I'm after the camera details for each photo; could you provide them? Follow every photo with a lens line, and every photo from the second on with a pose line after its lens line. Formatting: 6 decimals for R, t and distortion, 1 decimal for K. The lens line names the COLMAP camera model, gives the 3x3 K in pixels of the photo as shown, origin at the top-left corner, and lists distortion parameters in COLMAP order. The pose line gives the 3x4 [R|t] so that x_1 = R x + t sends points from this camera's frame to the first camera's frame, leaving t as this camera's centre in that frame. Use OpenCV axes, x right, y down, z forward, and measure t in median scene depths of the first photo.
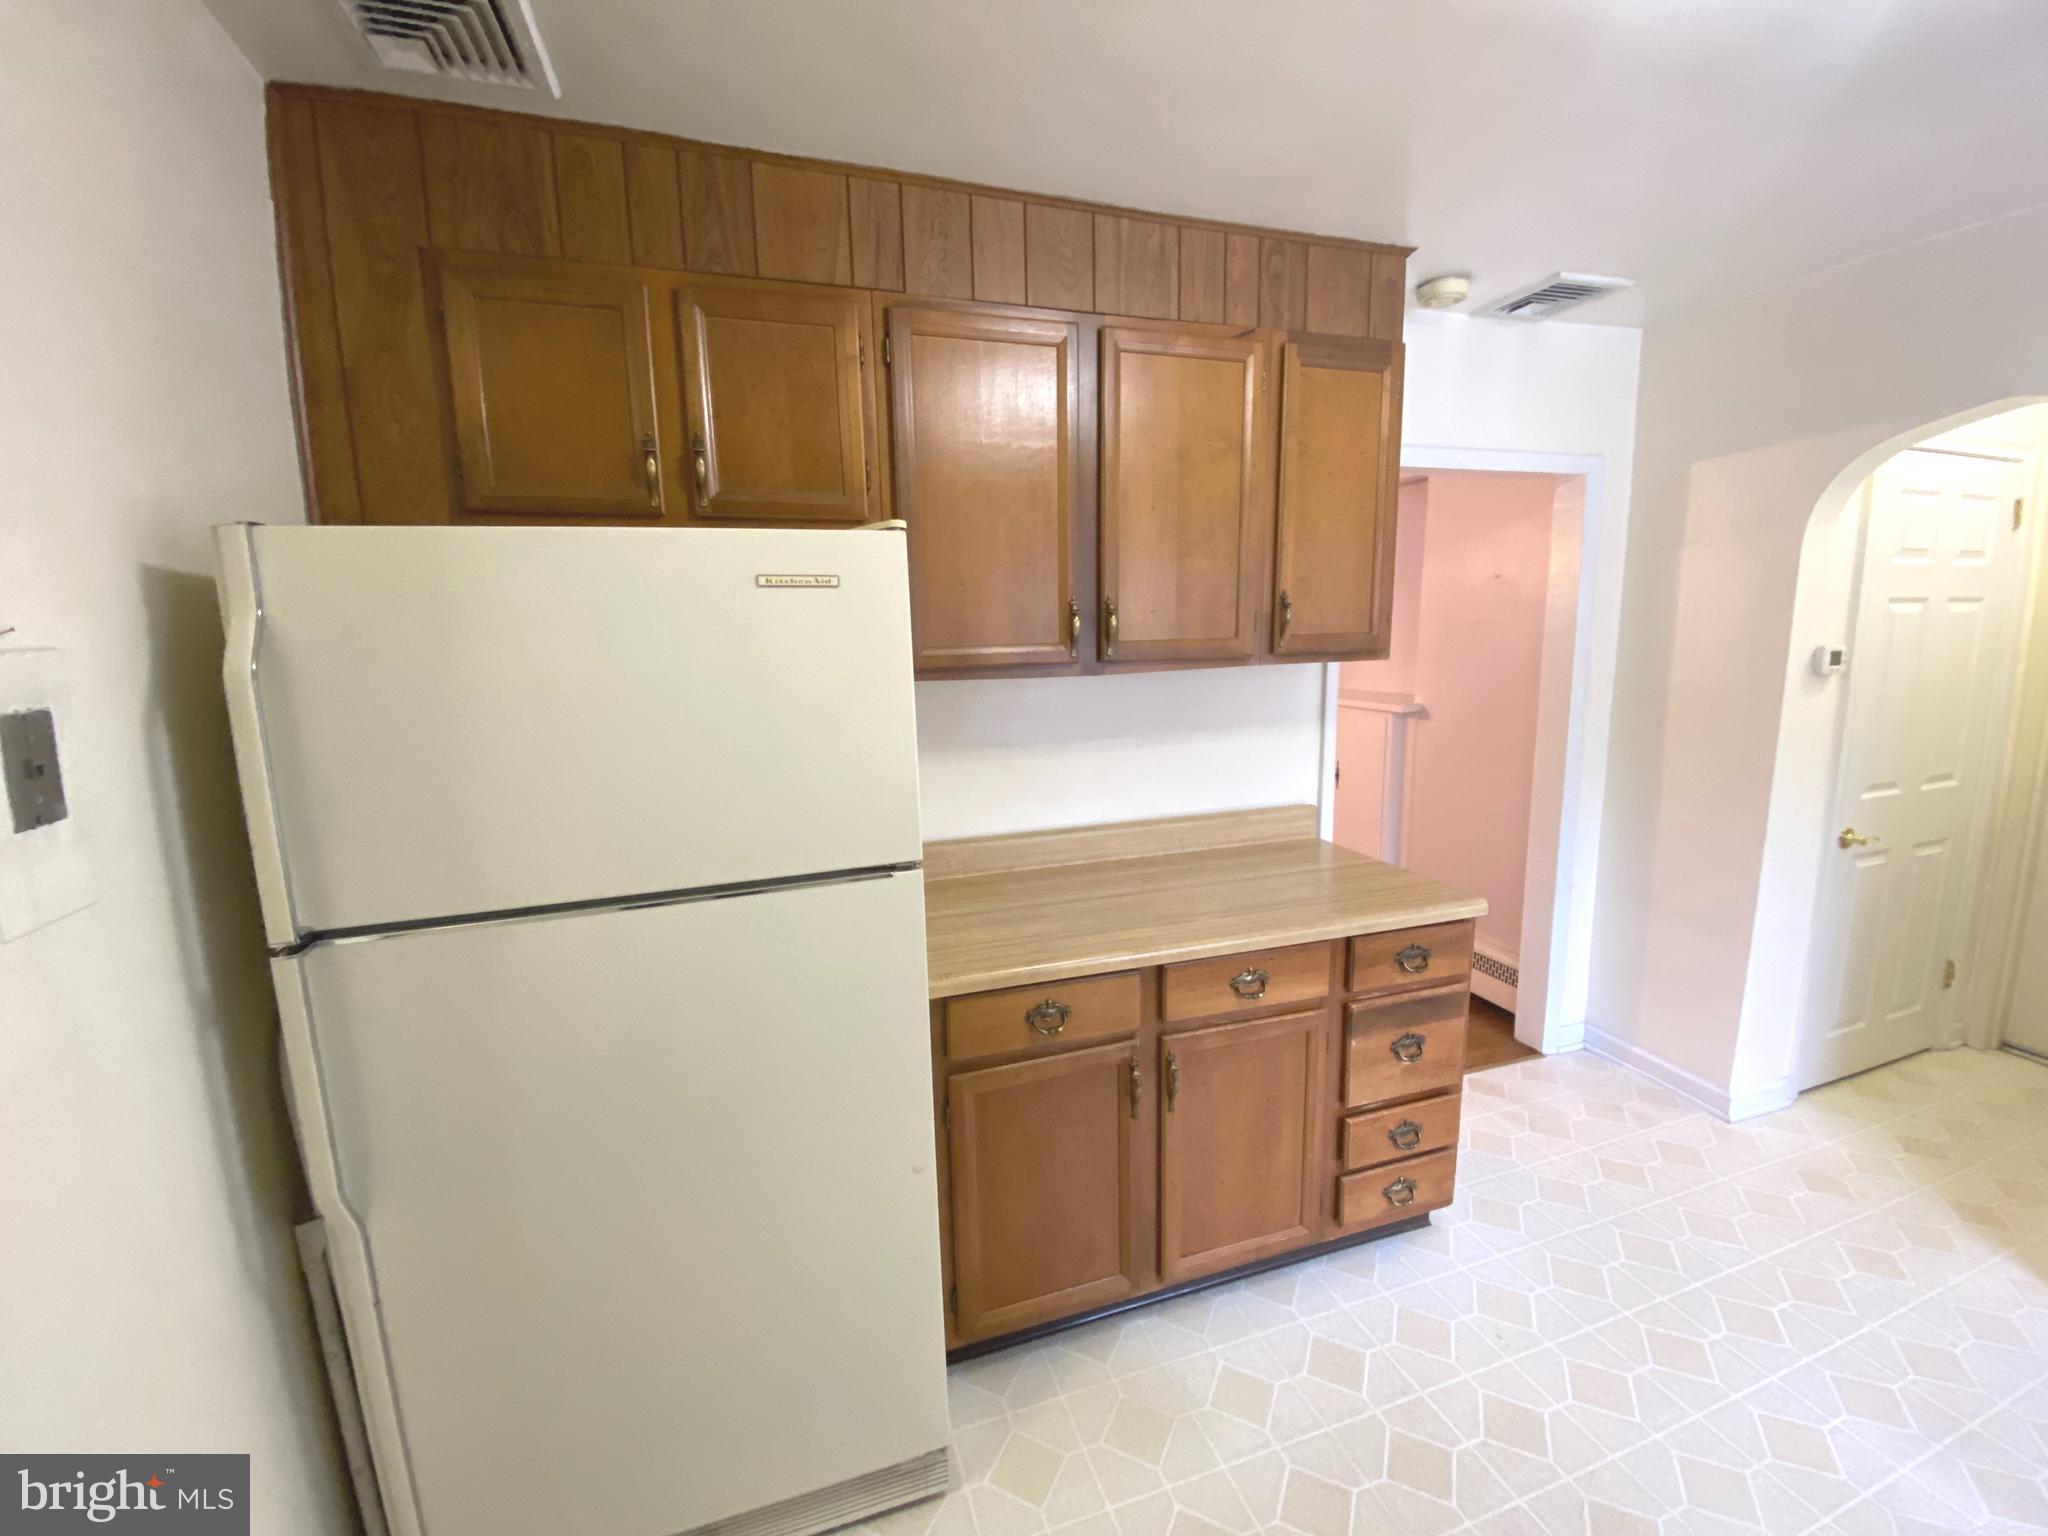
lens RADIAL K [[838.3, 0, 1024.0], [0, 838.3, 768.0], [0, 0, 1]] dist [0.000431, -0.000006]
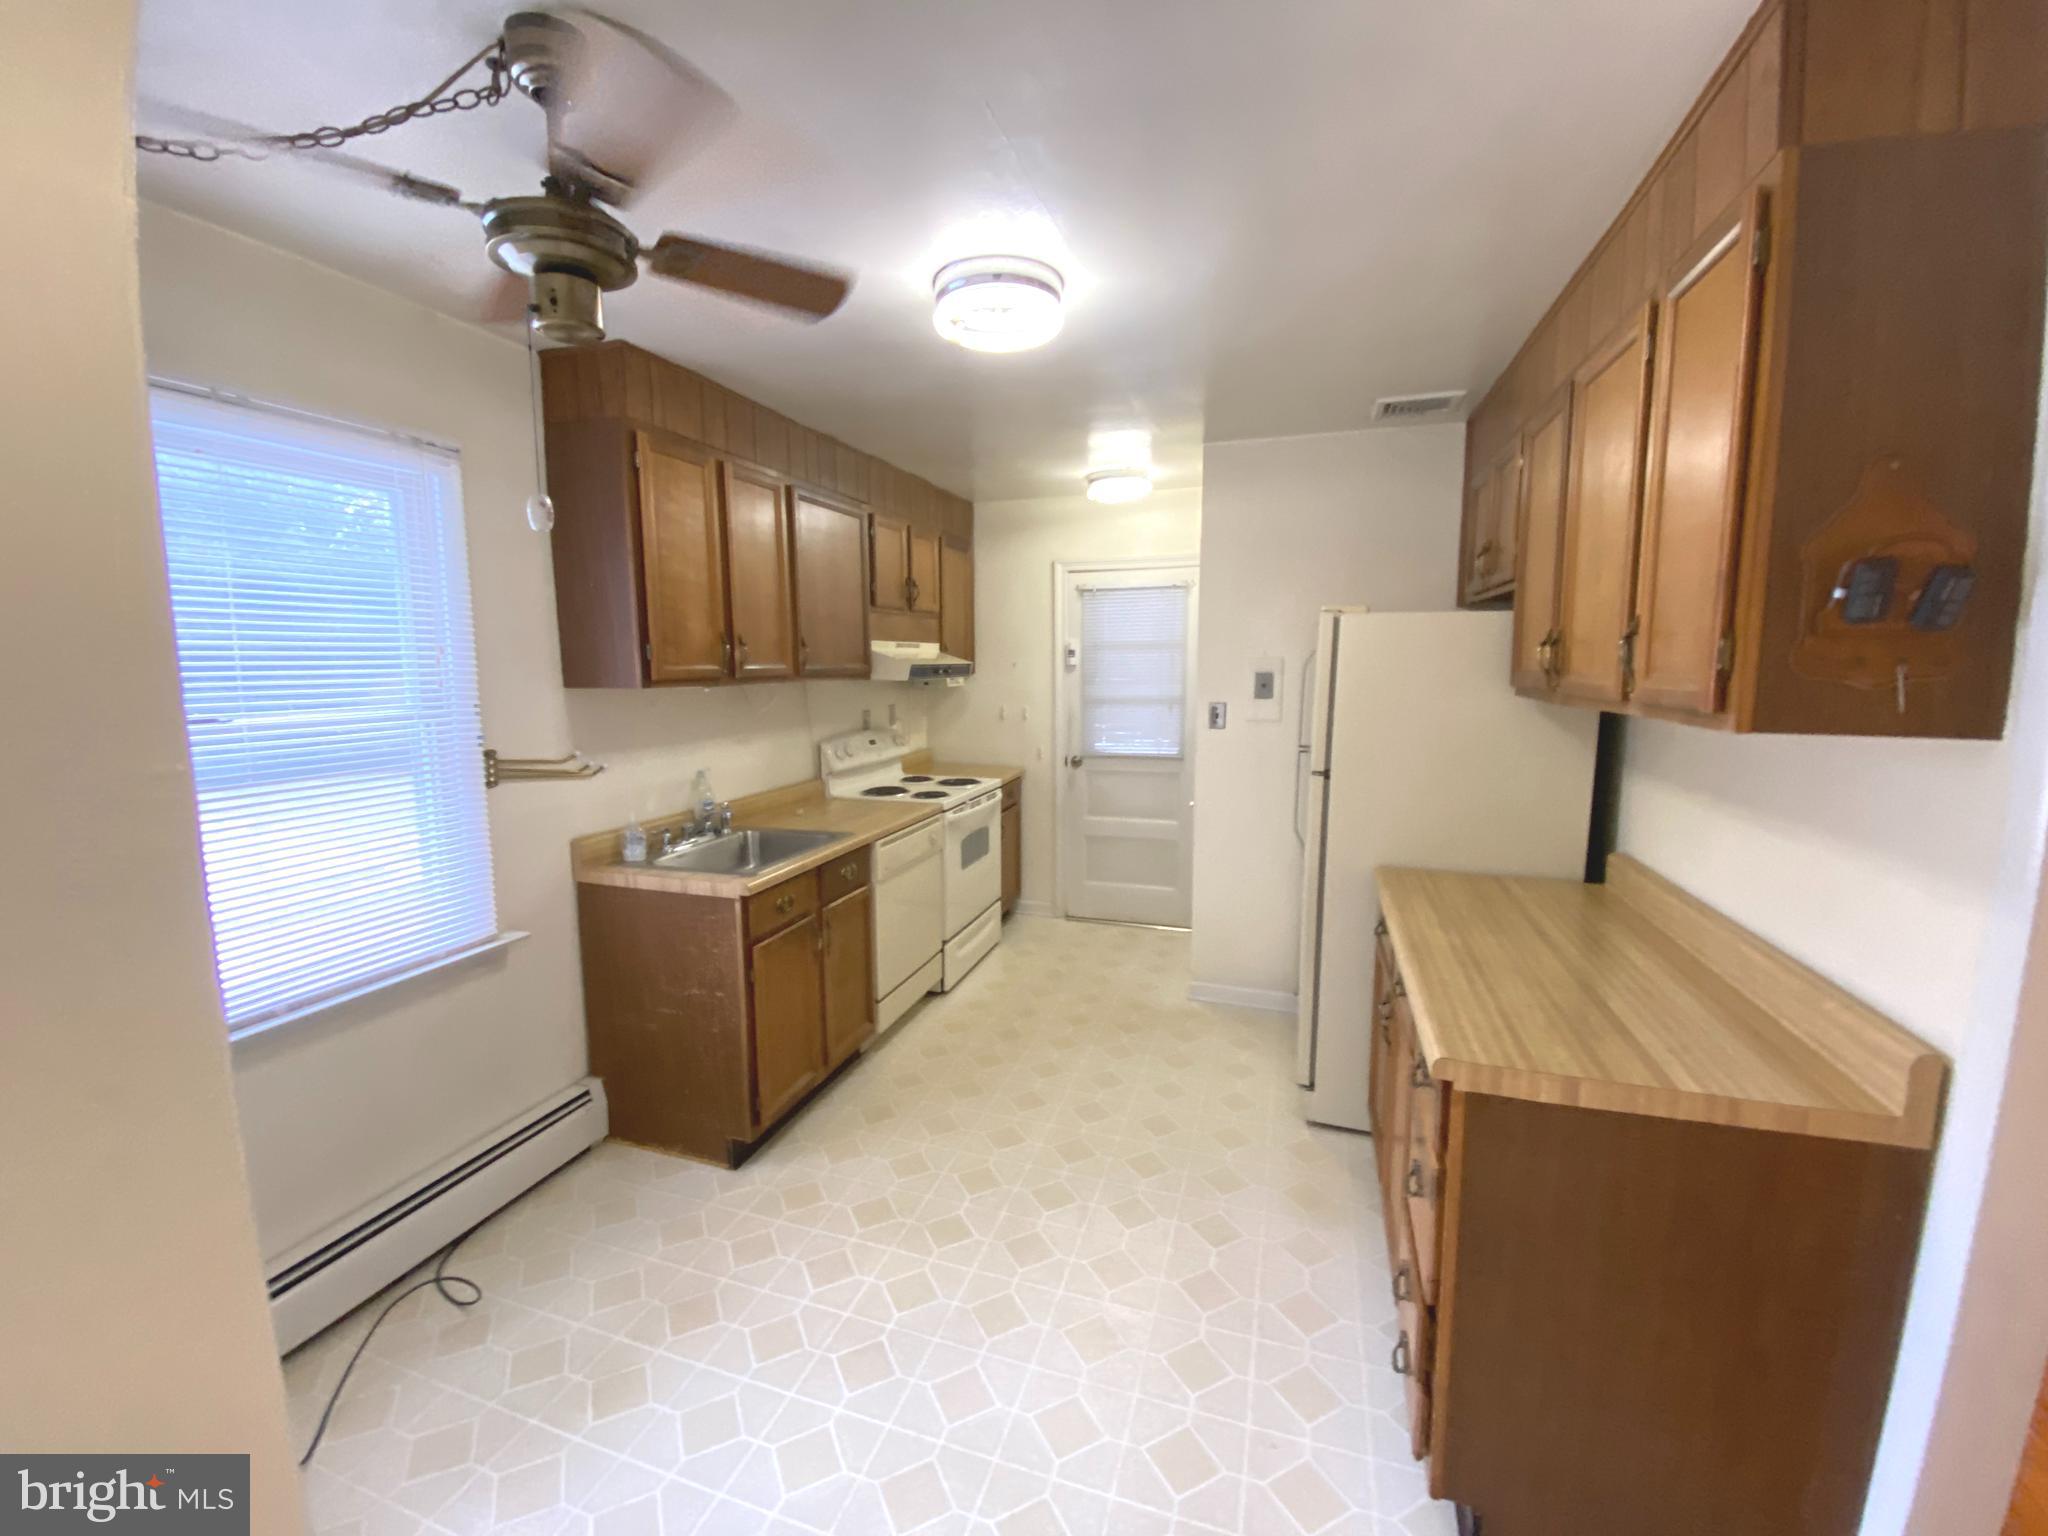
lens RADIAL K [[838.3, 0, 1024.0], [0, 838.3, 768.0], [0, 0, 1]] dist [0.000431, -0.000006]
pose [[0.587889, -0.085751, 0.804384, -0.936000], [0.120242, 0.992583, 0.017935, 0.073833], [-0.799955, 0.086177, 0.593840, -0.316968]]
